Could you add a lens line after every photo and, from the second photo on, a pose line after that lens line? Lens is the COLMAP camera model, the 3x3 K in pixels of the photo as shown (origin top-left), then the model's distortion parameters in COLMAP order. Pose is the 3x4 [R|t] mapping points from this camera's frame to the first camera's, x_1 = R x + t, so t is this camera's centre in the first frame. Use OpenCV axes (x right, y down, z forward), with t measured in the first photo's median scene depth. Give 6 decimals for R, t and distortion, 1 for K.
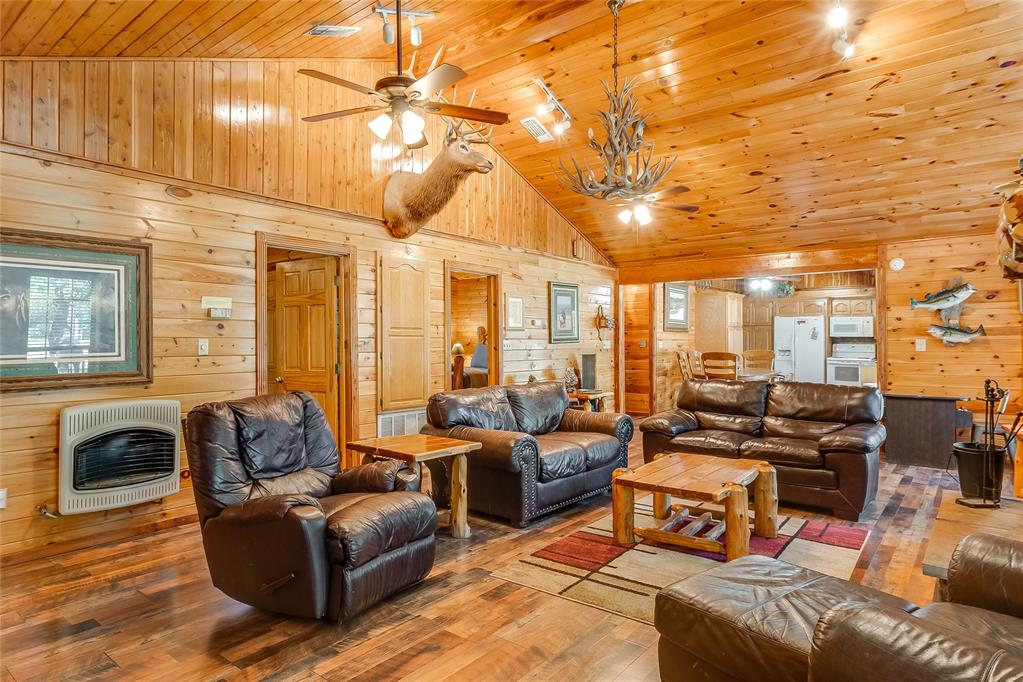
lens RADIAL K [[588.1, 0, 506.5], [0, 588.1, 338.3], [0, 0, 1]] dist [0.009074, 0.001129]
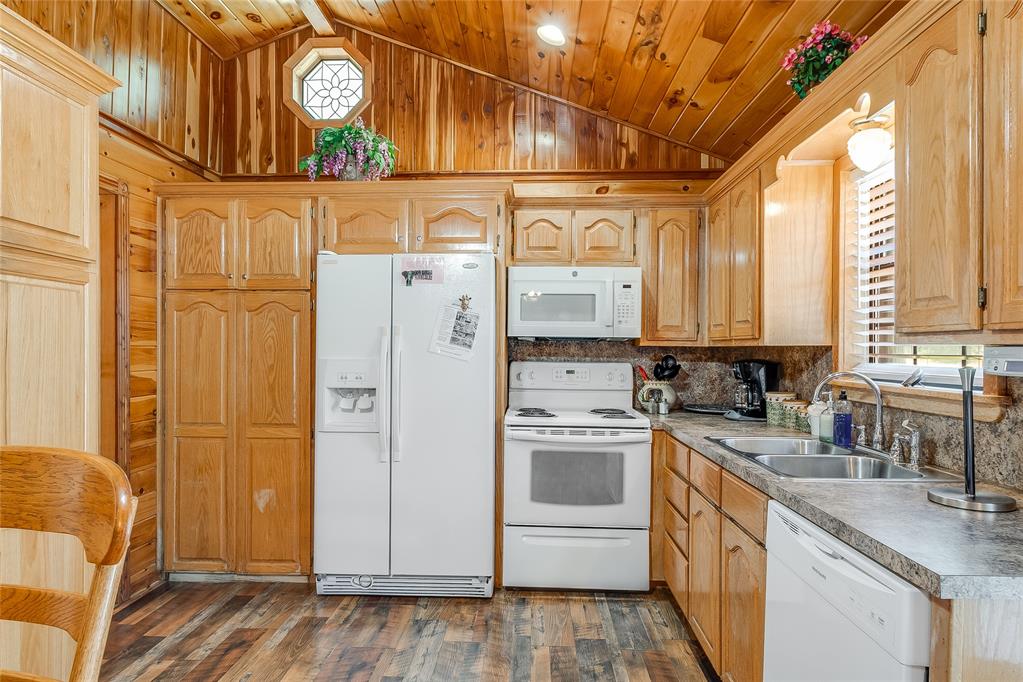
lens RADIAL K [[588.9, 0, 517.9], [0, 588.9, 345.1], [0, 0, 1]] dist [0.013555, 0.001403]
pose [[0.800794, 0.008797, 0.598876, 0.388369], [-0.005711, 0.999959, -0.007052, 0.003166], [-0.598913, 0.002227, 0.800811, 0.780149]]
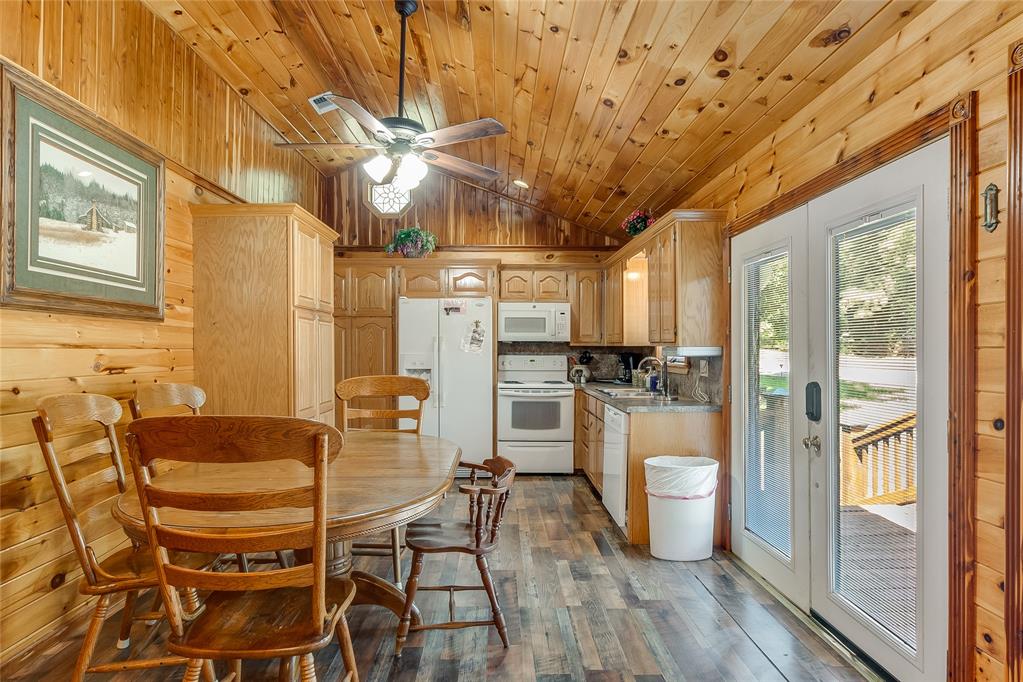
lens RADIAL K [[588.9, 0, 509.7], [0, 588.9, 340.5], [0, 0, 1]] dist [0.013555, 0.001403]
pose [[0.770718, 0.007900, 0.637128, 0.235712], [-0.000027, 0.999924, -0.012367, 0.002976], [-0.637177, 0.009514, 0.770659, 0.608294]]
